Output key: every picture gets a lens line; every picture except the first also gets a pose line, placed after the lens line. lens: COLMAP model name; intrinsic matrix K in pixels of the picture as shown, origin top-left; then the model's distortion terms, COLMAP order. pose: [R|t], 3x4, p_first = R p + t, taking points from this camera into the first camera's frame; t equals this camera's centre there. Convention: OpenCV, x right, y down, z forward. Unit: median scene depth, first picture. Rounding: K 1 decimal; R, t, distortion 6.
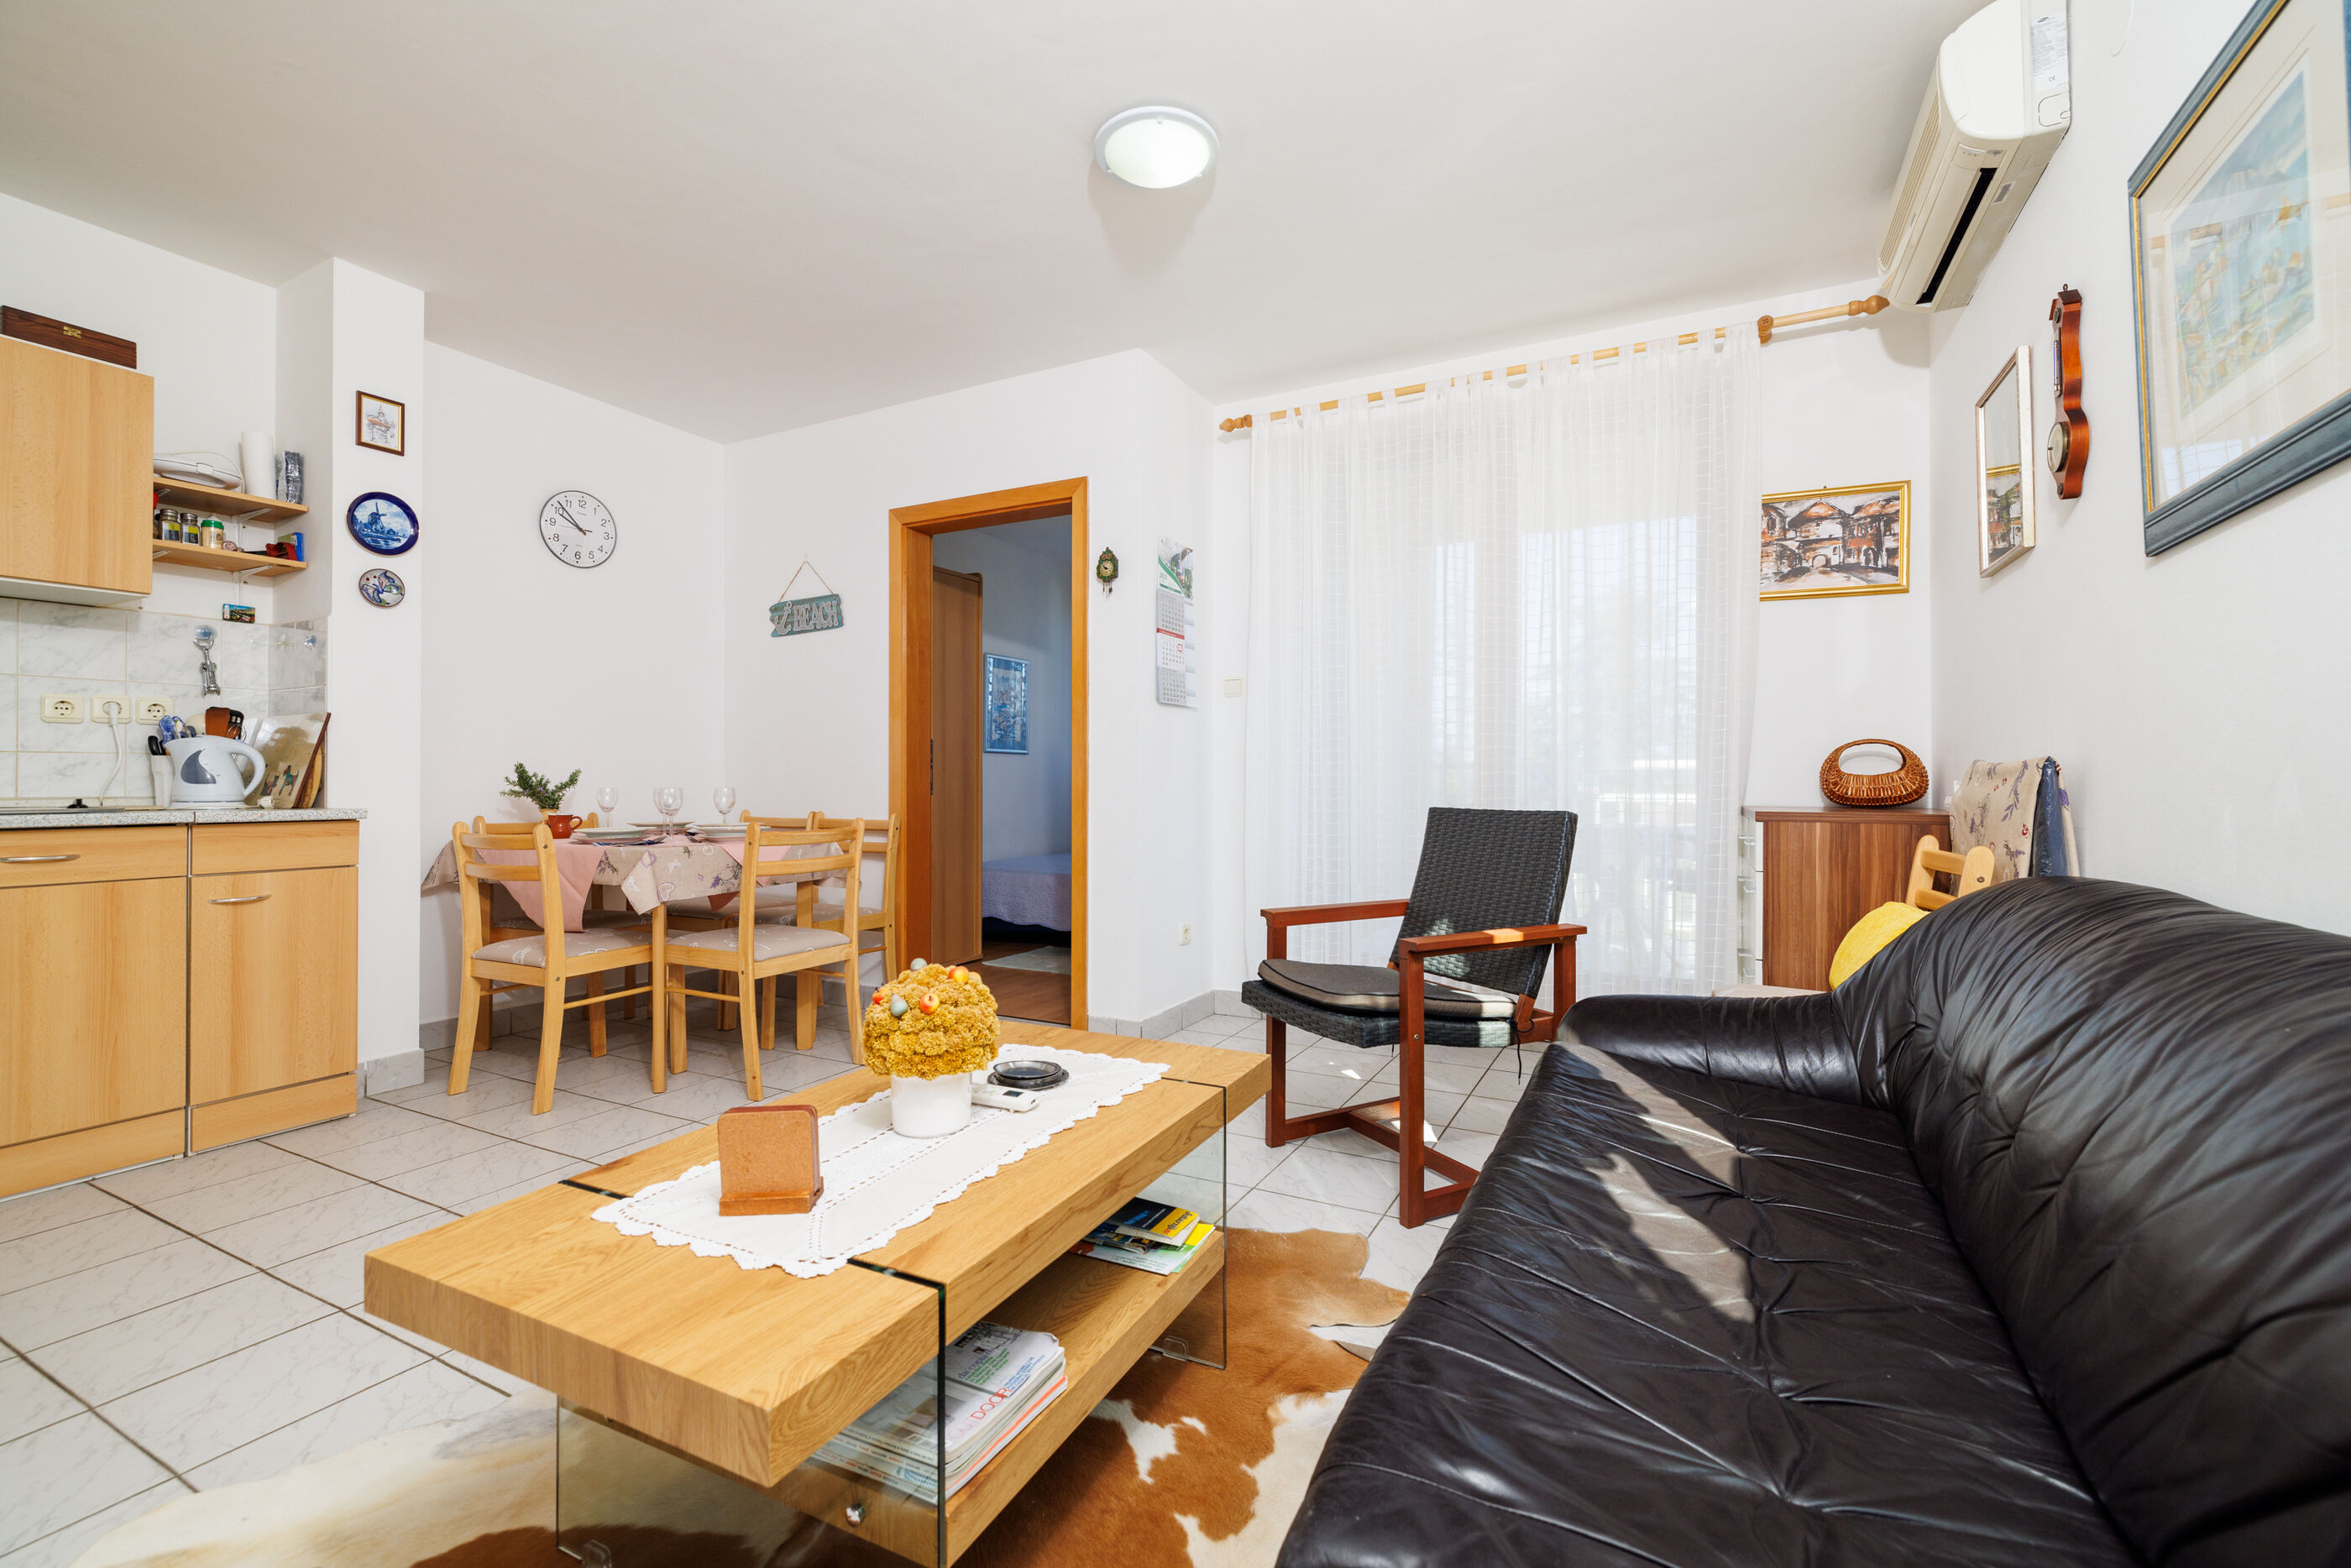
lens RADIAL K [[984.2, 0, 1182.1], [0, 984.2, 772.2], [0, 0, 1]] dist [0.001138, 0.000794]
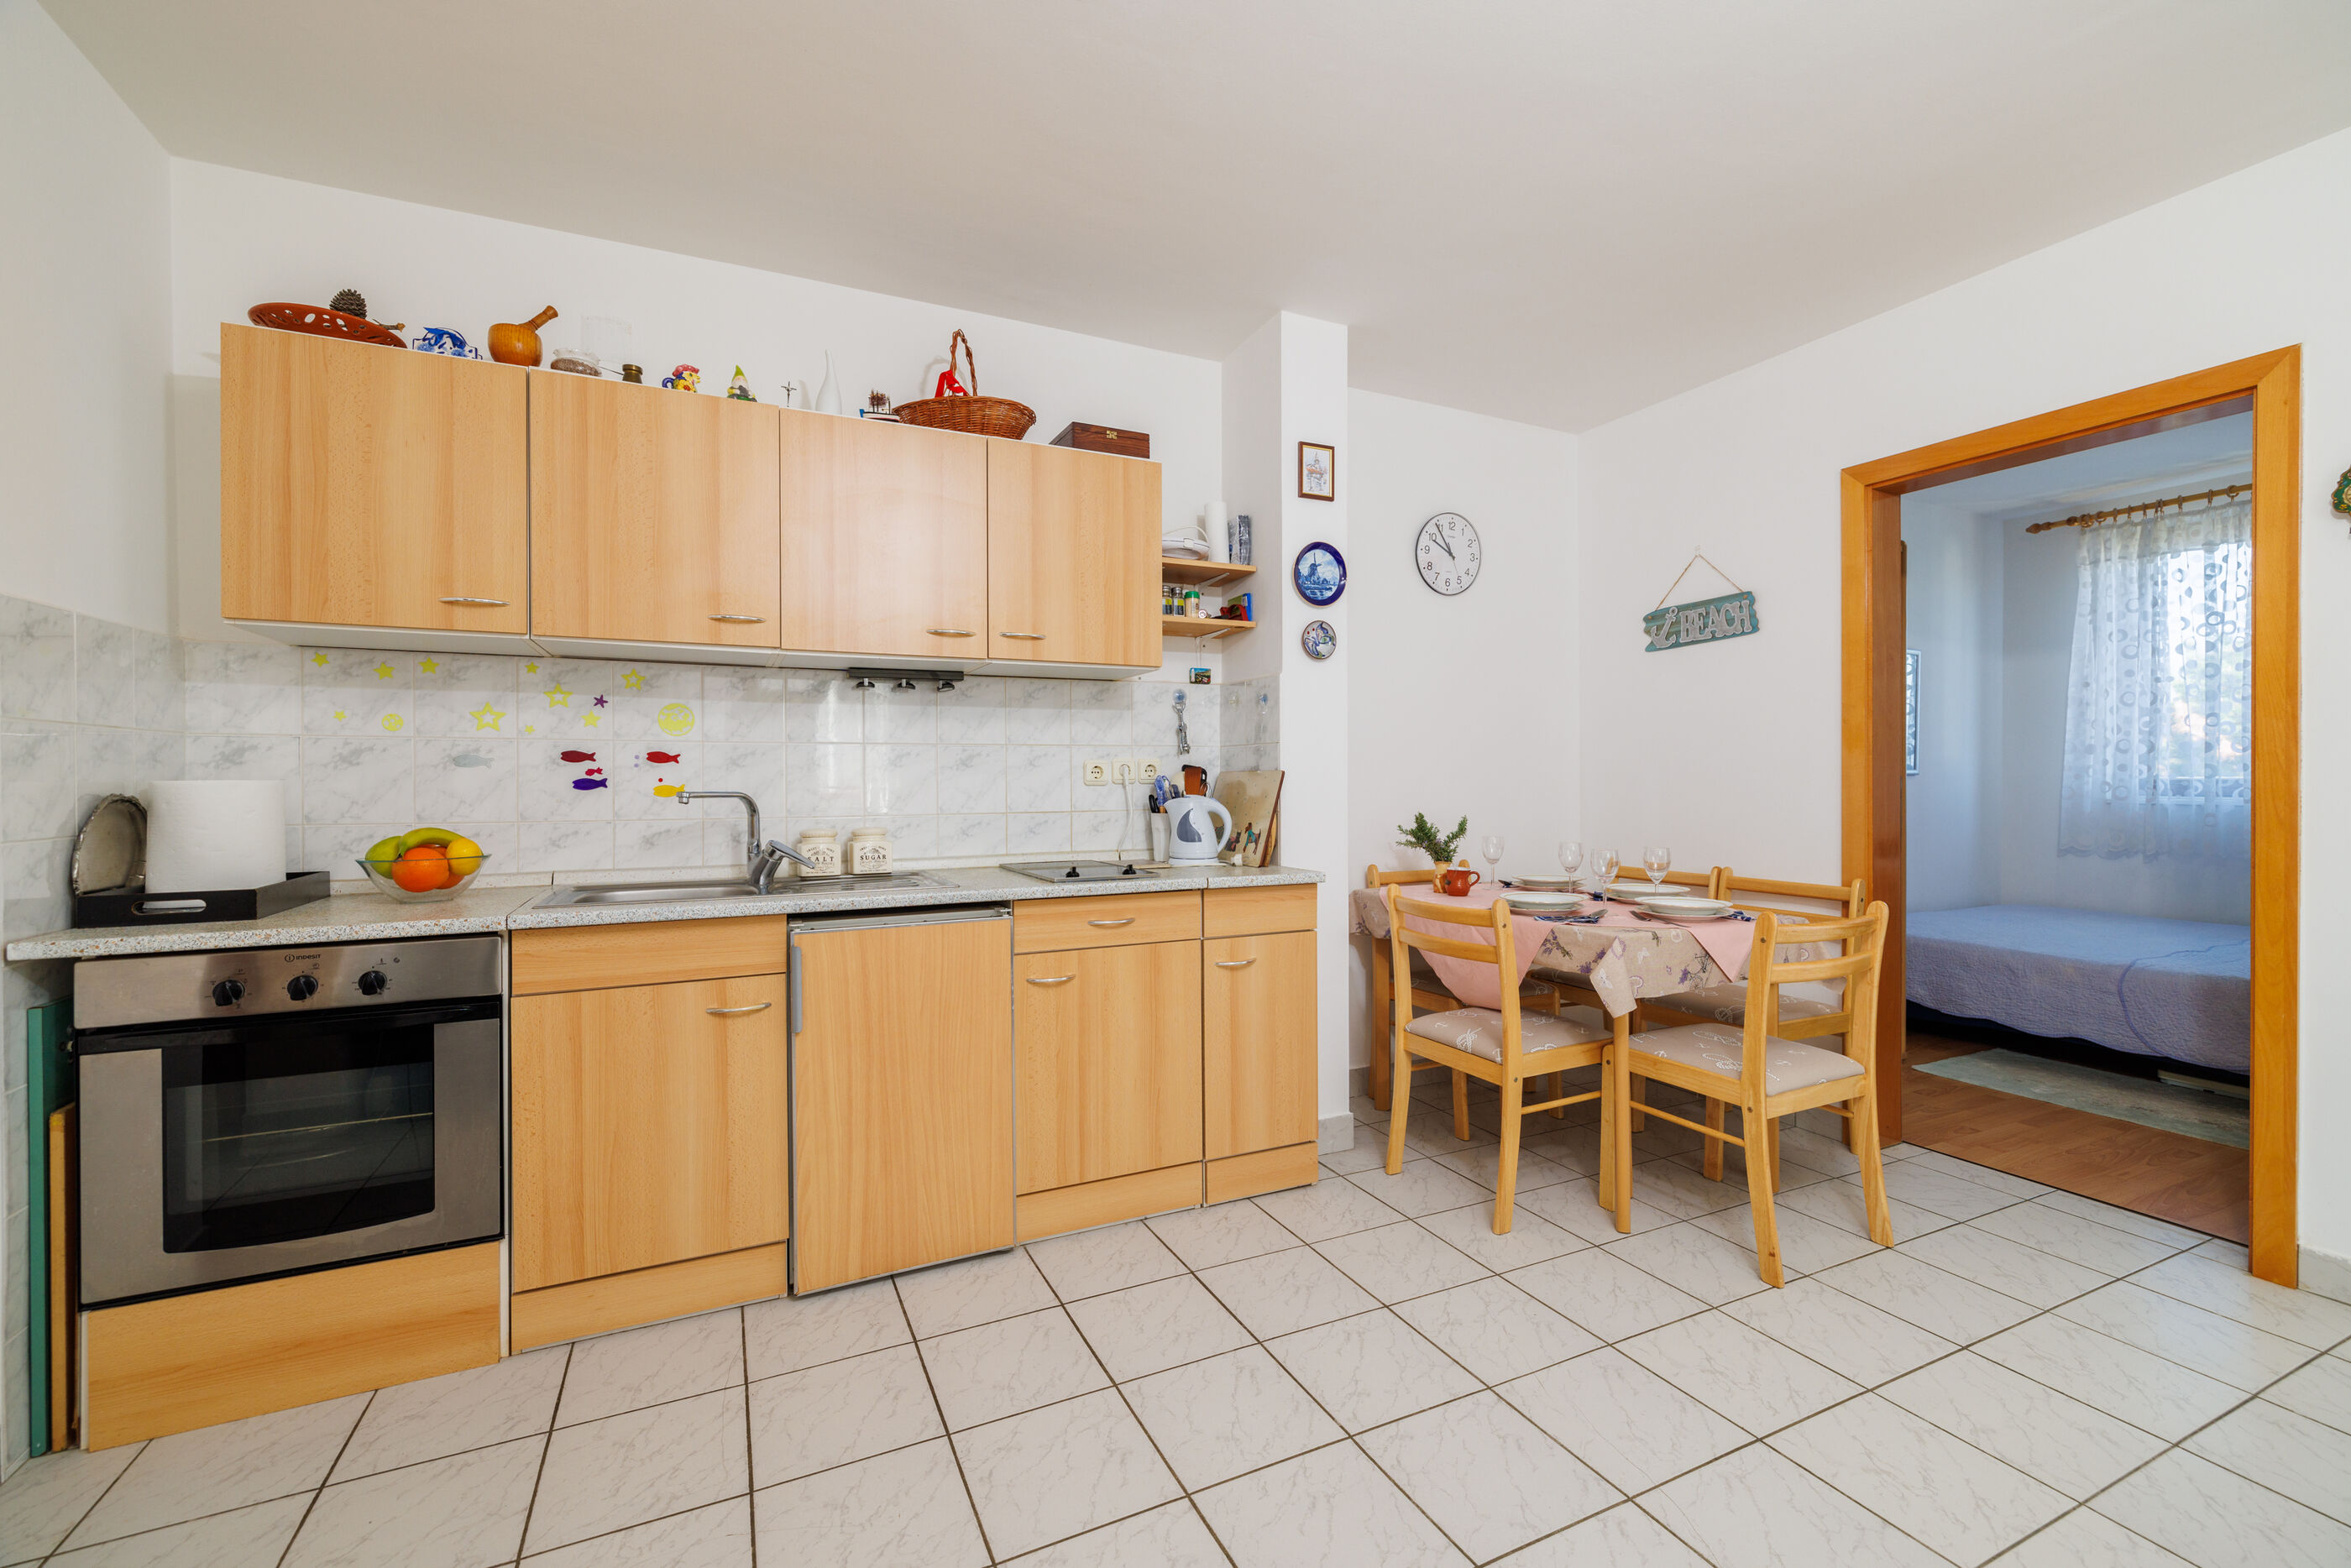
lens RADIAL K [[990.4, 0, 1186.3], [0, 990.4, 787.3], [0, 0, 1]] dist [0.002193, 0.000171]
pose [[0.800630, 0.002246, -0.599155, -0.330278], [0.009883, 0.999807, 0.016953, -0.059504], [0.599078, -0.019495, 0.800453, 0.133335]]
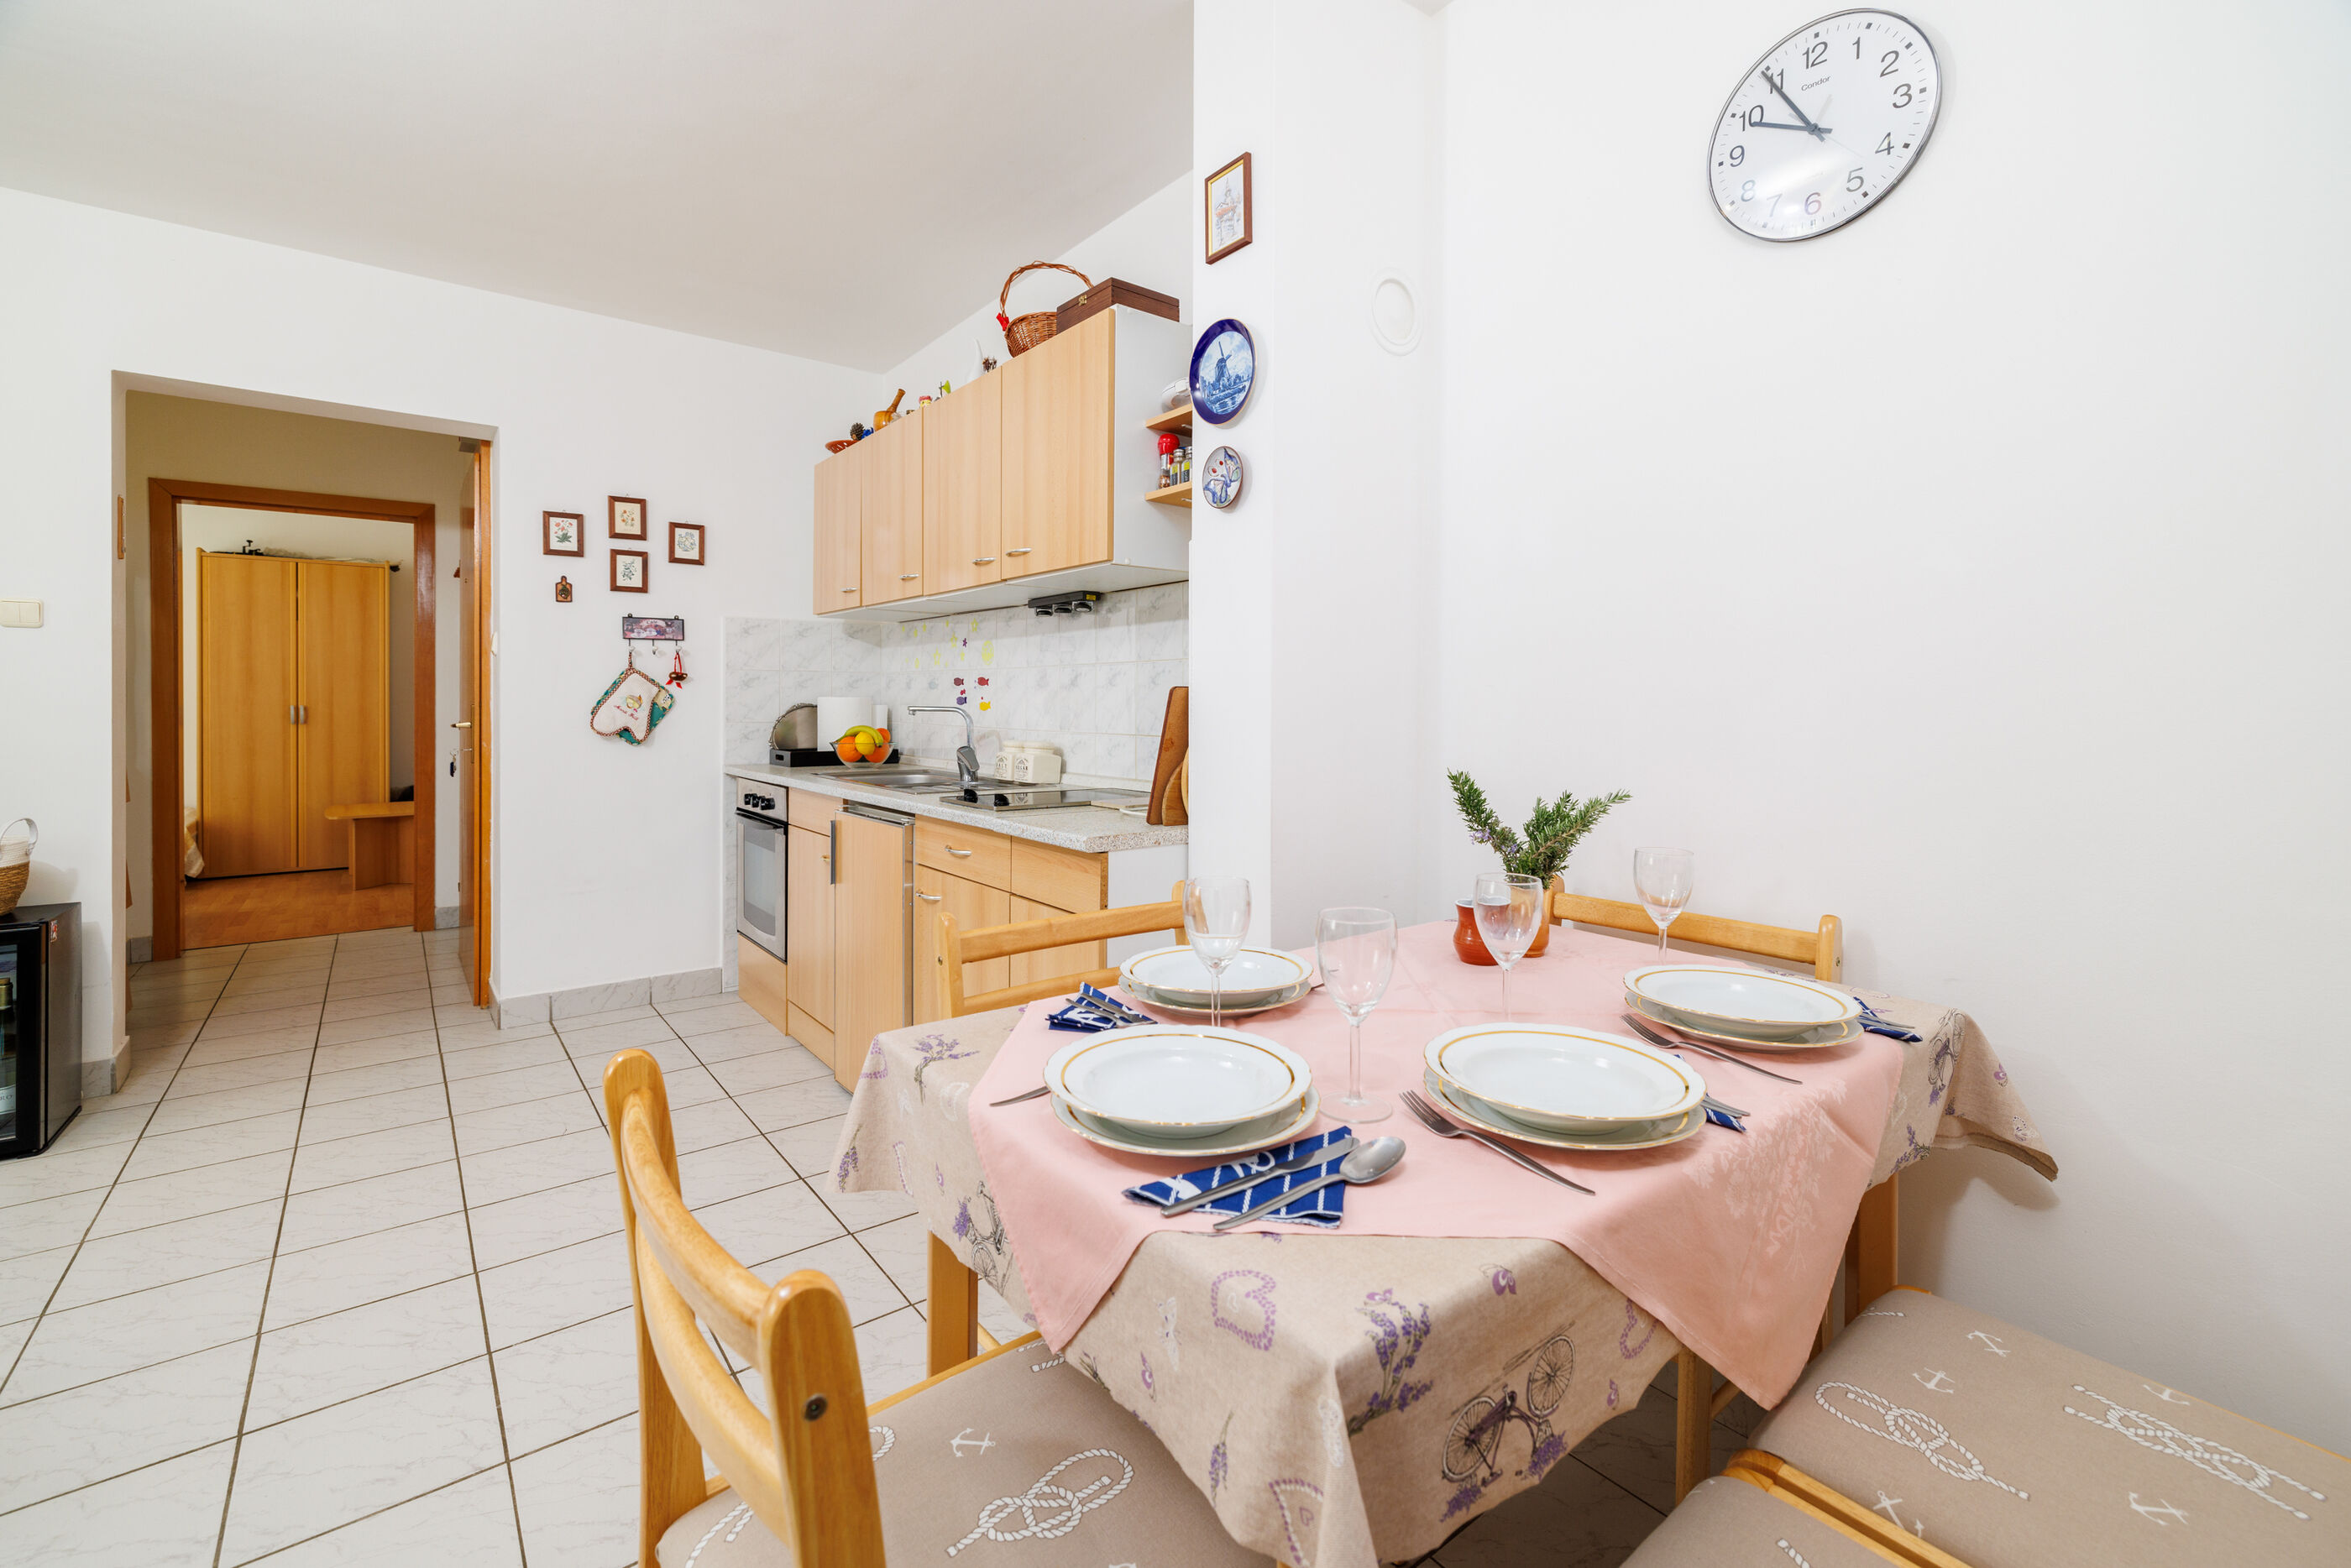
lens RADIAL K [[1005.3, 0, 1185.5], [0, 1005.3, 708.2], [0, 0, 1]] dist [0.001705, 0.000128]
pose [[-0.409013, 0.004231, -0.912519, -0.232320], [0.005003, 0.999985, 0.002394, -0.045714], [0.912515, -0.003586, -0.409028, 1.236774]]
